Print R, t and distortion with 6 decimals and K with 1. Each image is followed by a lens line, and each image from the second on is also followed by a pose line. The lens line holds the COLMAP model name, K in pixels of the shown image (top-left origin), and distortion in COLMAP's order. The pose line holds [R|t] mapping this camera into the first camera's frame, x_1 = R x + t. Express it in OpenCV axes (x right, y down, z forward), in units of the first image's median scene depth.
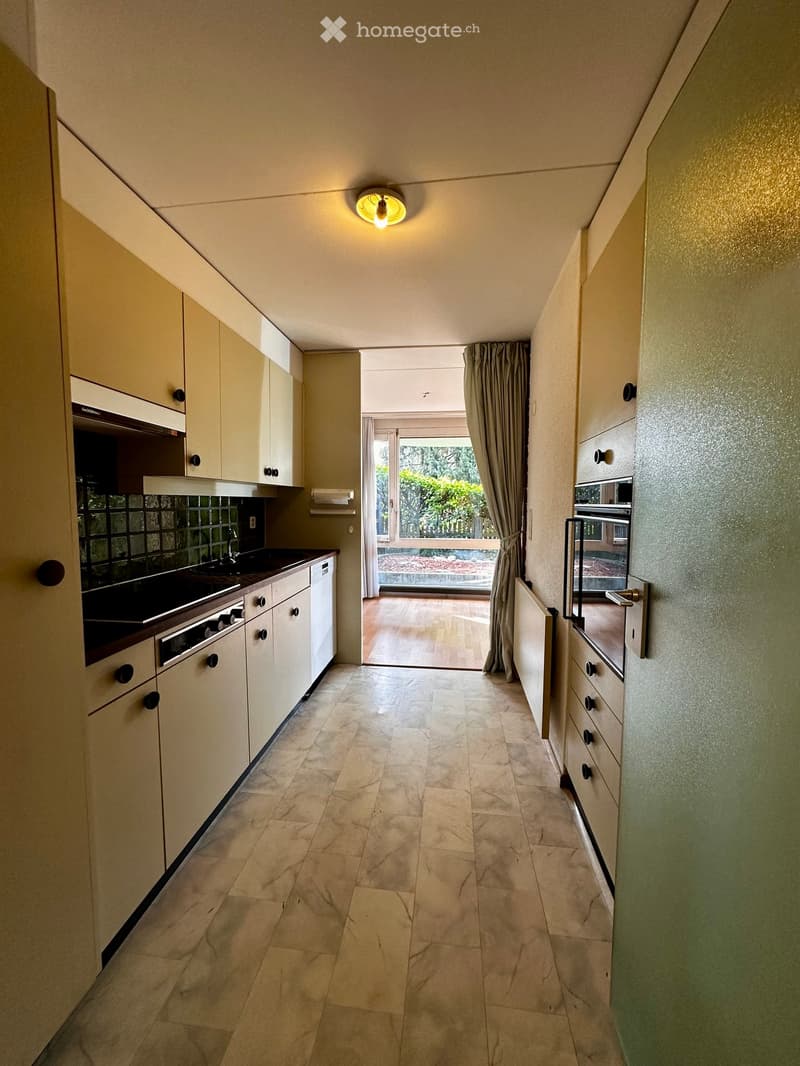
lens RADIAL K [[424.1, 0, 399.0], [0, 424.1, 530.4], [0, 0, 1]] dist [-0.004427, -0.000229]
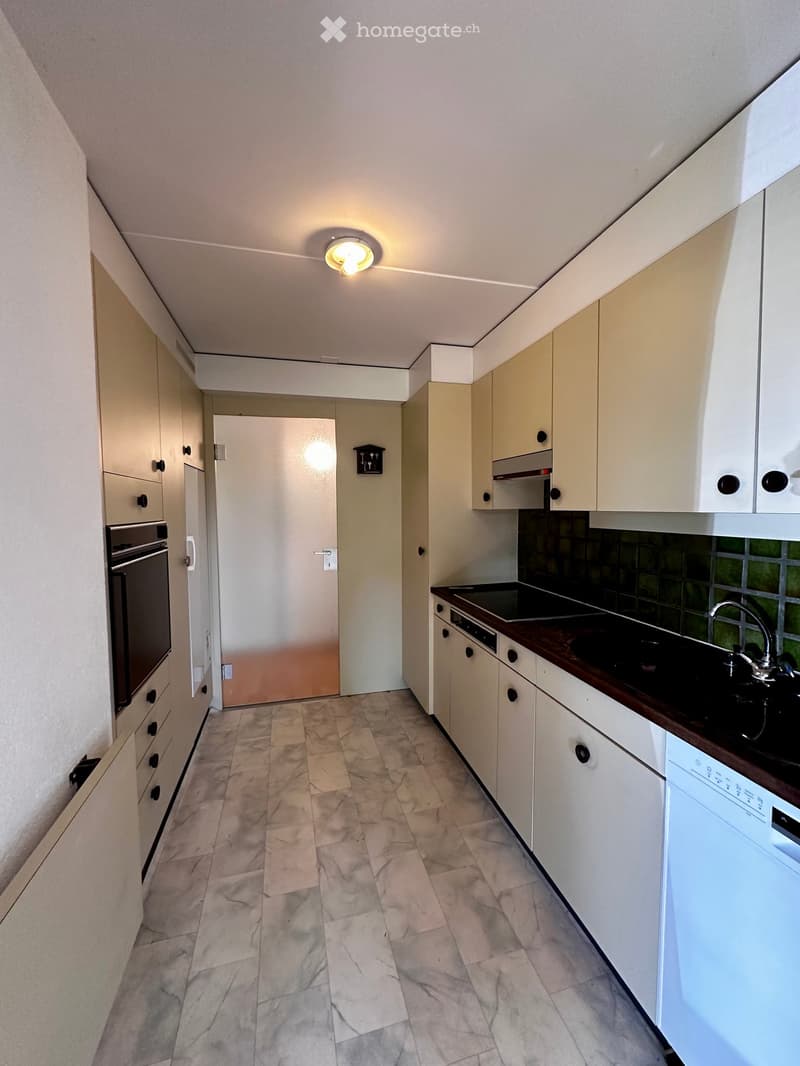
lens RADIAL K [[430.9, 0, 399.1], [0, 430.9, 518.7], [0, 0, 1]] dist [0.035749, -0.000016]
pose [[-0.924794, 0.010902, -0.380311, 0.247489], [-0.023579, 0.996026, 0.085888, -0.194975], [0.379736, 0.088396, -0.920862, 1.859349]]
